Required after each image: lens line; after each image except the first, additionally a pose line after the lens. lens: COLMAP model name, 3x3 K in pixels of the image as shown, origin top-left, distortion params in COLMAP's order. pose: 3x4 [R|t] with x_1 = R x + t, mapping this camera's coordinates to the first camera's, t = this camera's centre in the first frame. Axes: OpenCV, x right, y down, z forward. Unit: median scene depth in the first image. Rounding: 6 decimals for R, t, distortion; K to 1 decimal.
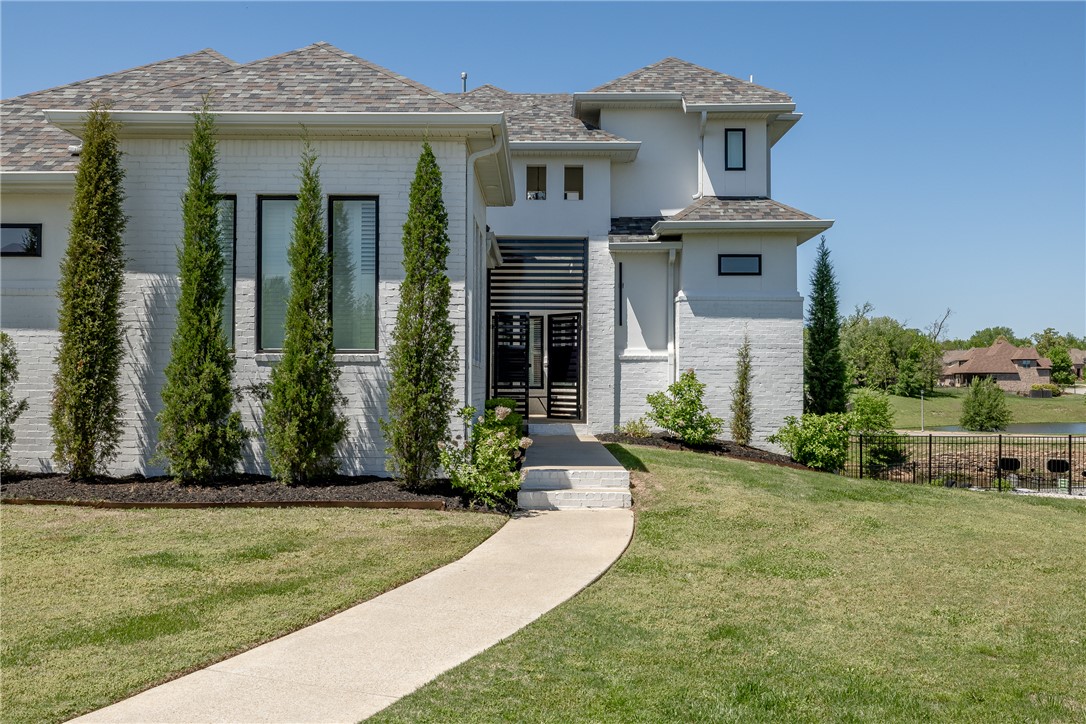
lens RADIAL K [[1067.4, 0, 543.0], [0, 1067.4, 362.0], [0, 0, 1]] dist [-0.074457, 0.000917]
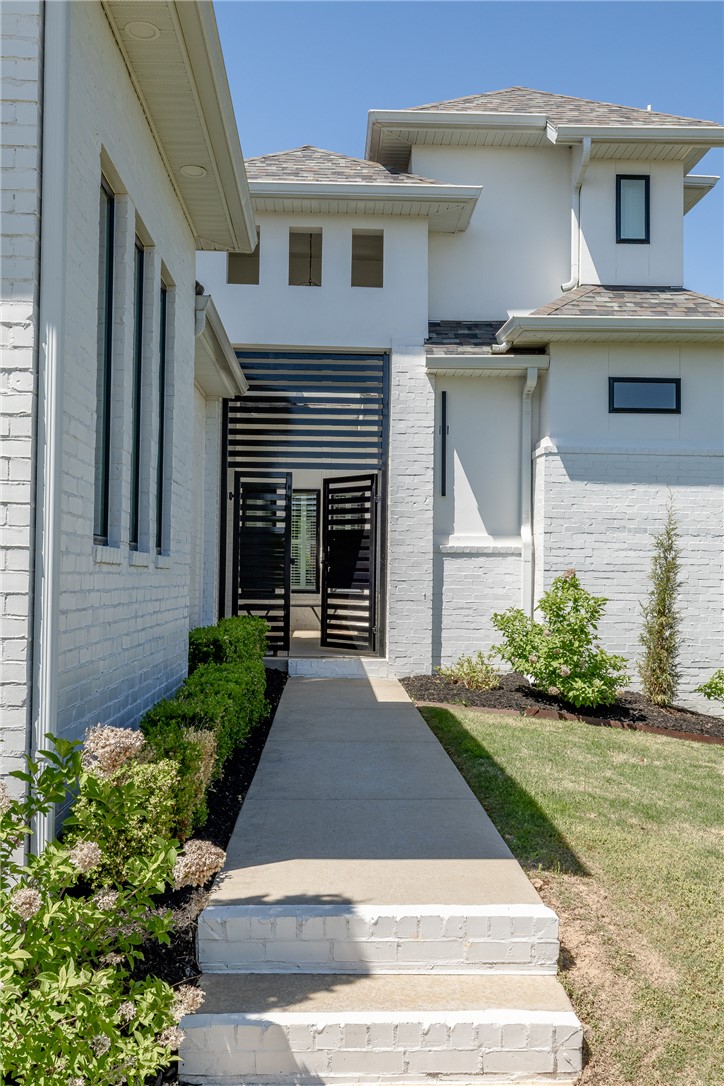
lens RADIAL K [[1067.4, 0, 362.0], [0, 1067.4, 543.0], [0, 0, 1]] dist [-0.074457, 0.000917]
pose [[0.999474, 0.008248, 0.031375, 0.008264], [-0.007889, 0.999902, -0.011554, -0.000296], [-0.031468, 0.011301, 0.999441, 0.402446]]
